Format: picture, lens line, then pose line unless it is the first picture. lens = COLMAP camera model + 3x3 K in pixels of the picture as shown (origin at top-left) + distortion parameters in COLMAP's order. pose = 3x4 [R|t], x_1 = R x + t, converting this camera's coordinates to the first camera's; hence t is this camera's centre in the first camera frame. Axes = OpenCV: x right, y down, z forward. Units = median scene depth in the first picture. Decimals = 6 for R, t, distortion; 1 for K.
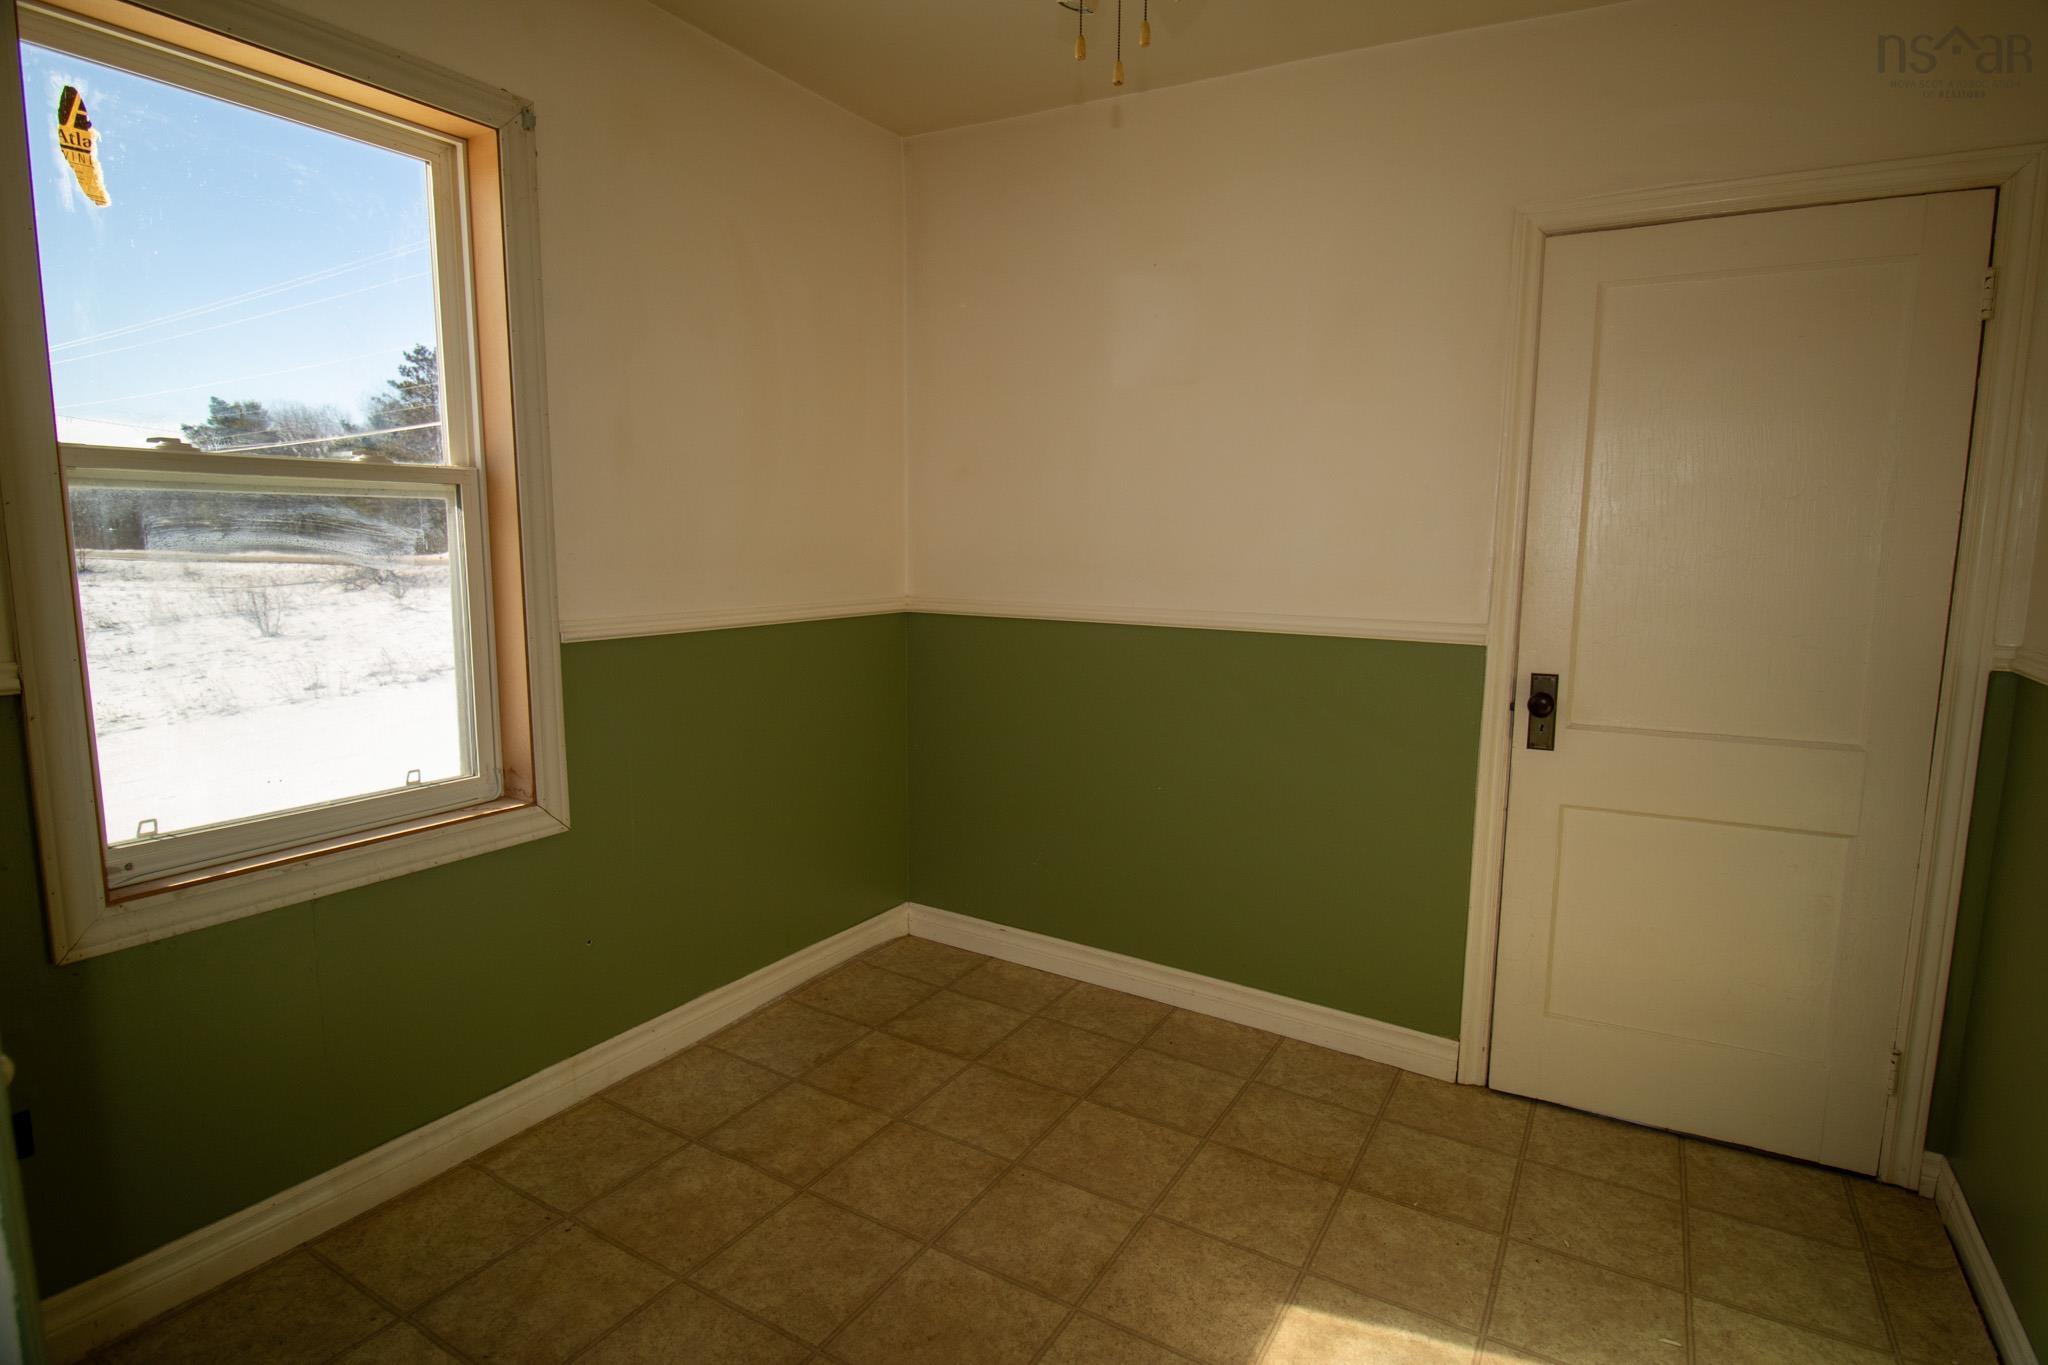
lens RADIAL K [[1104.2, 0, 1026.3], [0, 1104.2, 666.3], [0, 0, 1]] dist [-0.000622, -0.001231]
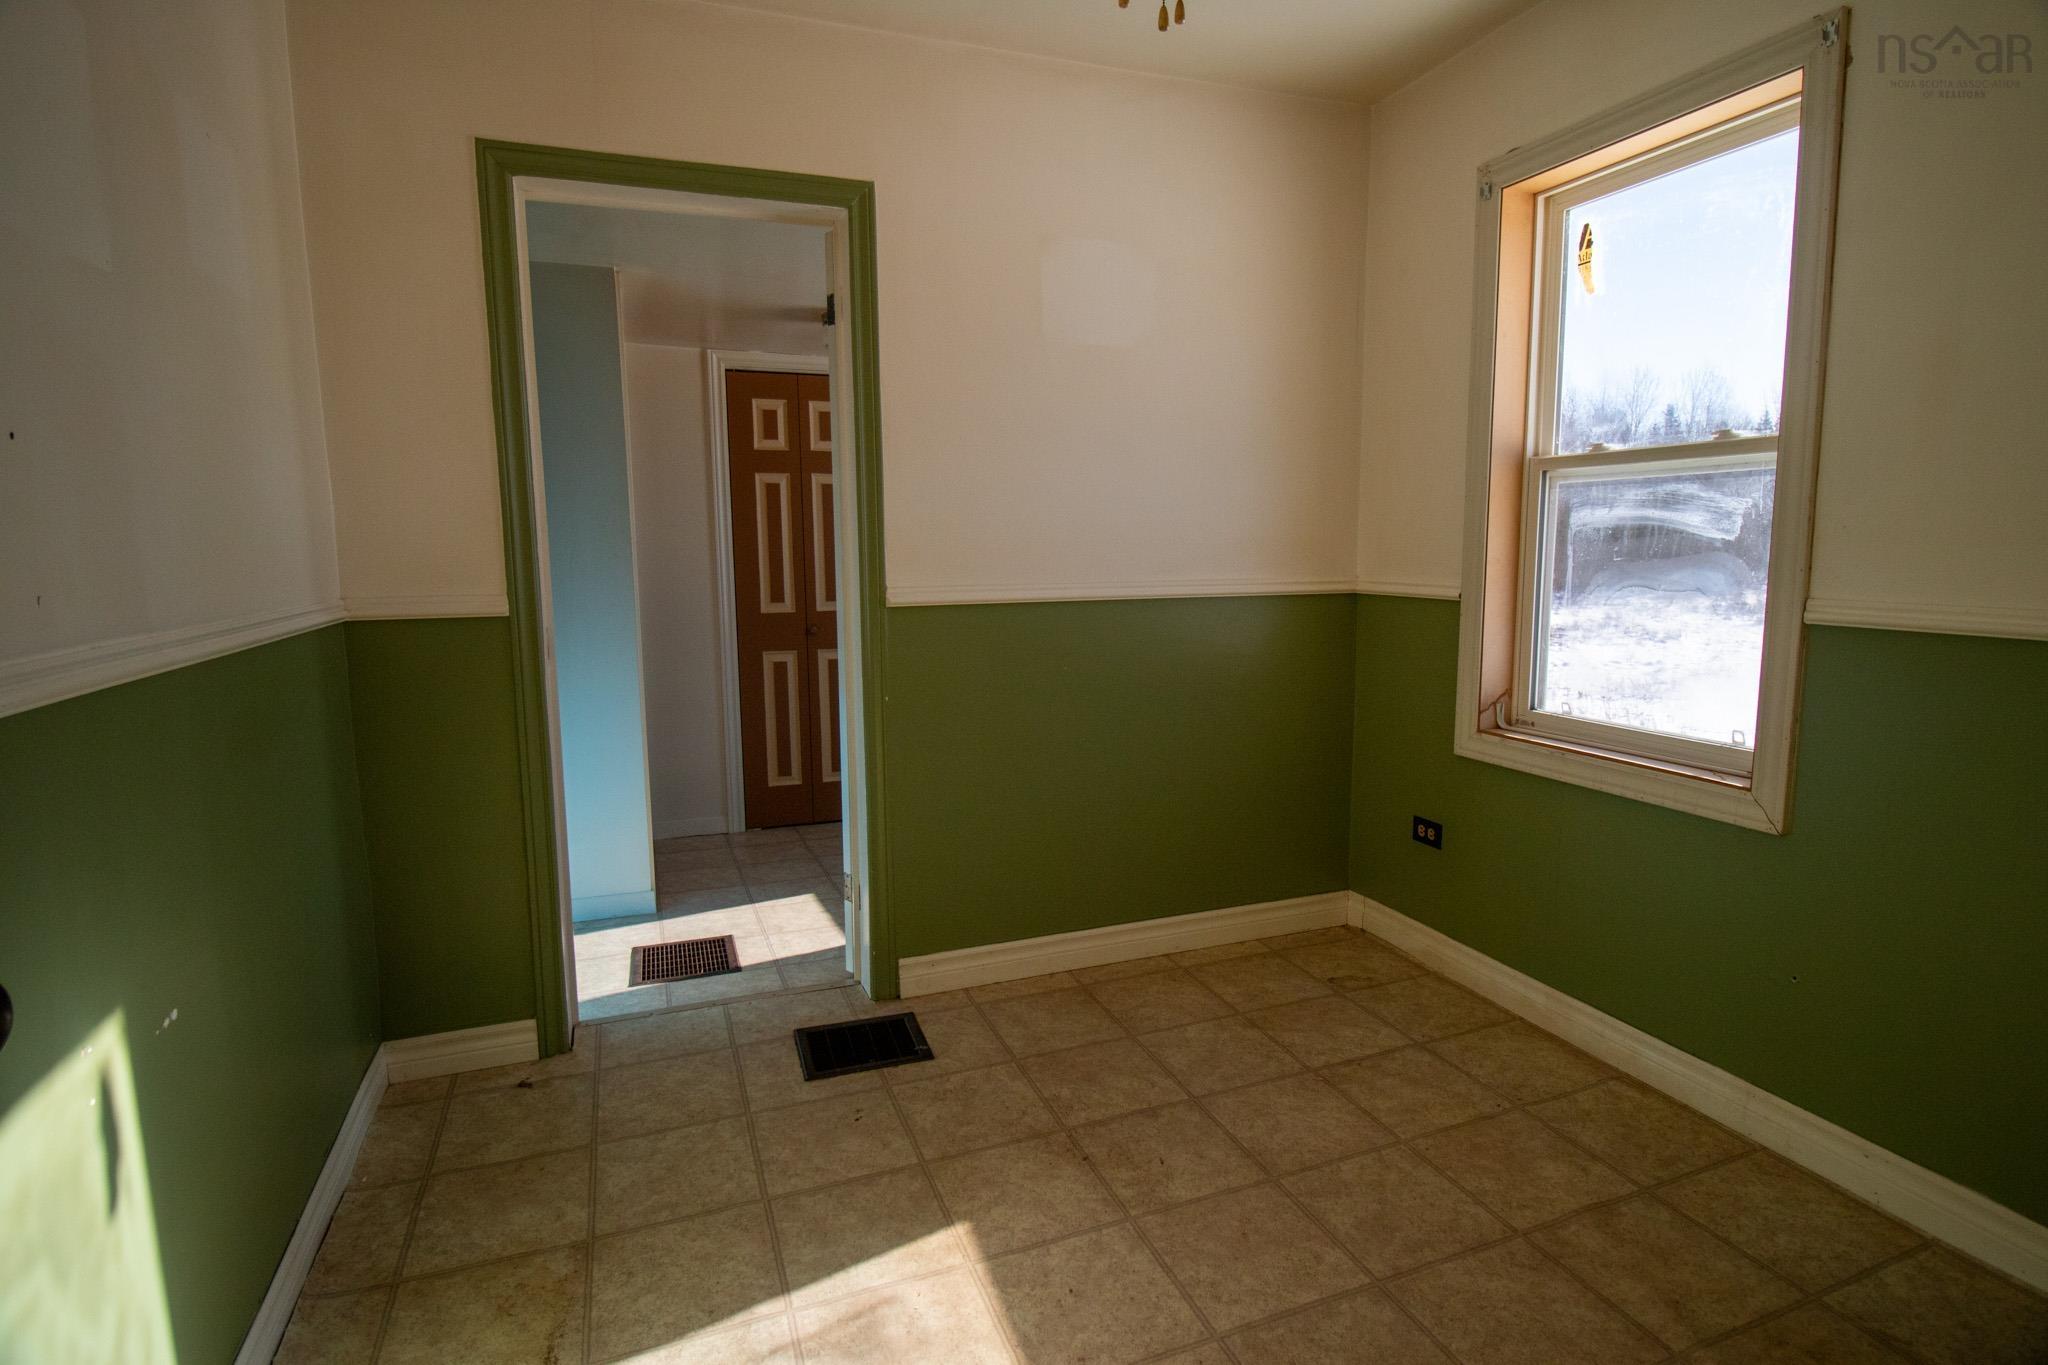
lens RADIAL K [[1037.6, 0, 1024.0], [0, 1037.6, 682.5], [0, 0, 1]] dist [-0.050771, 0.000068]
pose [[-0.639875, 0.096351, -0.762415, 0.686376], [-0.091591, 0.975476, 0.200146, -0.092006], [0.763002, 0.197899, -0.615357, 1.210269]]
